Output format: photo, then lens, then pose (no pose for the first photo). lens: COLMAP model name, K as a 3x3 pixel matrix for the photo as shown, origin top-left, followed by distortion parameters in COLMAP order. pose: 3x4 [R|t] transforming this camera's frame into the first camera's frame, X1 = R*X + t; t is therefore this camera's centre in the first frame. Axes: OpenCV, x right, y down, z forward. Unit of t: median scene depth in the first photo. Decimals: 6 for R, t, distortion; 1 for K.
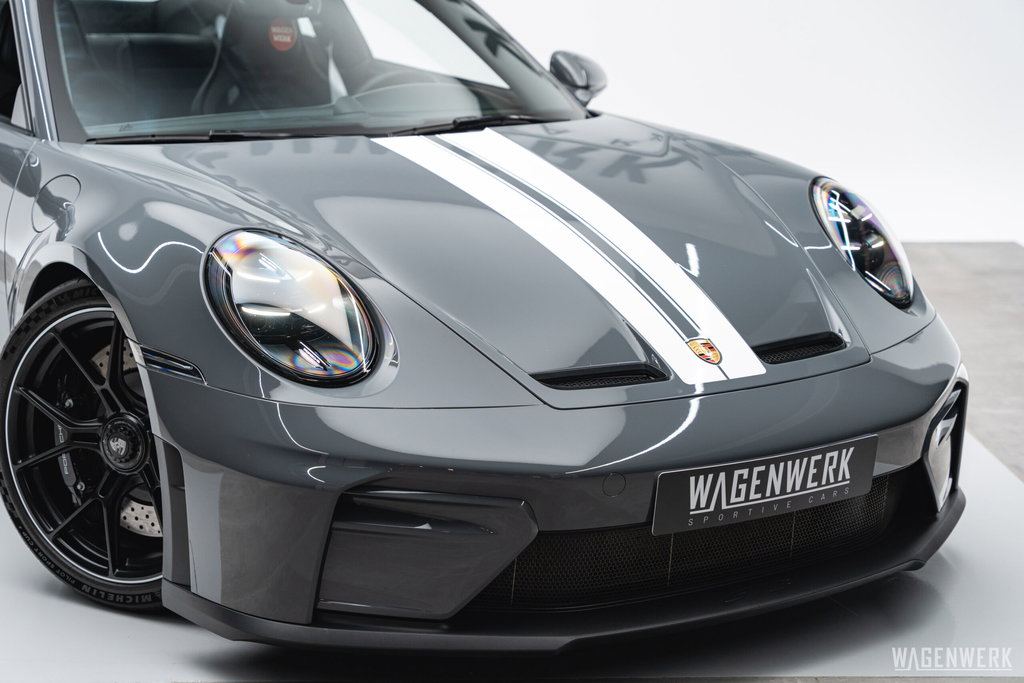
lens RADIAL K [[1941.1, 0, 509.1], [0, 1941.1, 332.3], [0, 0, 1]] dist [0.104520, 0.000000]
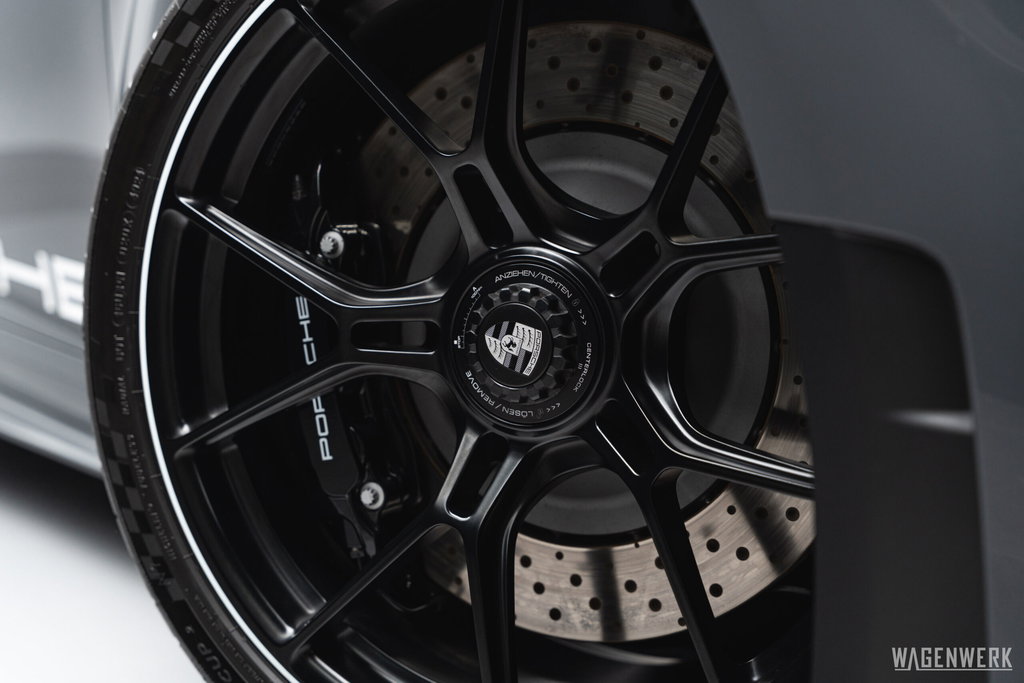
lens RADIAL K [[1695.0, 0, 514.0], [0, 1695.0, 341.2], [0, 0, 1]] dist [0.097949, 0.000000]
pose [[0.998855, -0.034687, 0.032958, -0.206061], [0.037342, 0.995795, -0.083659, 0.078602], [-0.029918, 0.084794, 0.995949, 0.718375]]
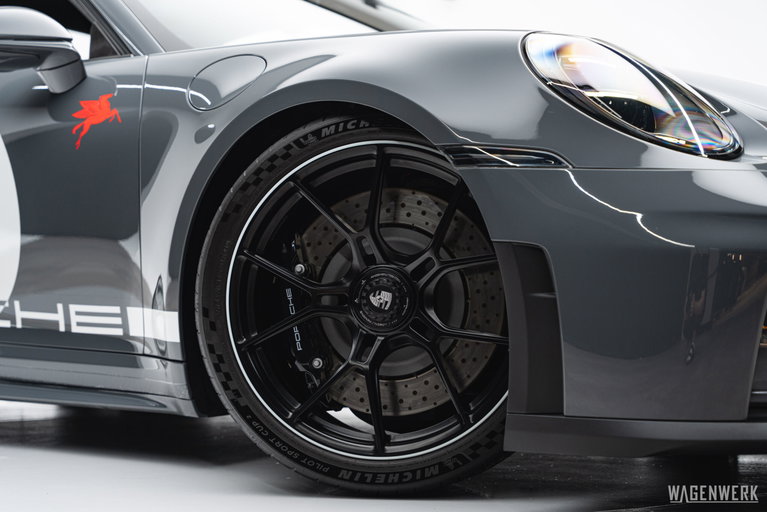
lens RADIAL K [[1453.9, 0, 382.5], [0, 1453.9, 259.2], [0, 0, 1]] dist [0.104520, 0.000000]
pose [[0.951652, -0.026842, 0.306004, -0.393364], [0.099137, 0.969707, -0.223250, 0.183747], [-0.290742, 0.242793, 0.925484, 0.382848]]
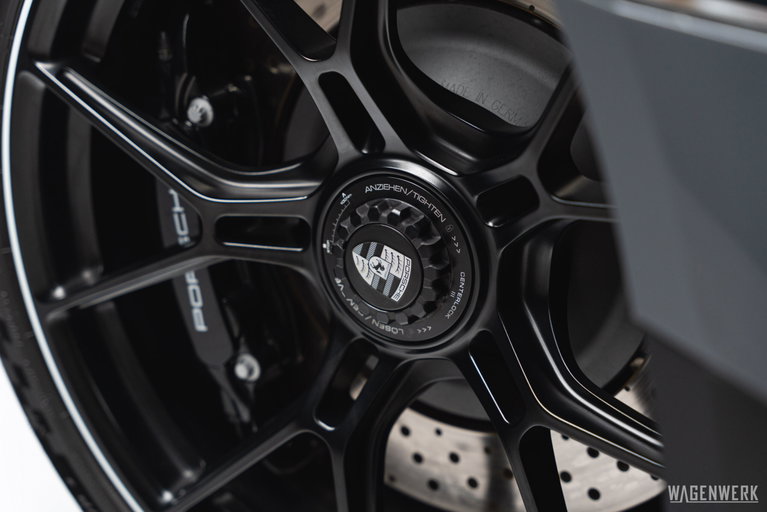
lens RADIAL K [[1453.9, 0, 381.3], [0, 1453.9, 257.2], [0, 0, 1]] dist [0.104520, 0.000000]
pose [[0.998502, -0.009641, -0.053851, -0.186069], [0.020492, 0.978598, 0.204758, 0.012212], [0.050724, -0.205555, 0.977330, 0.777691]]
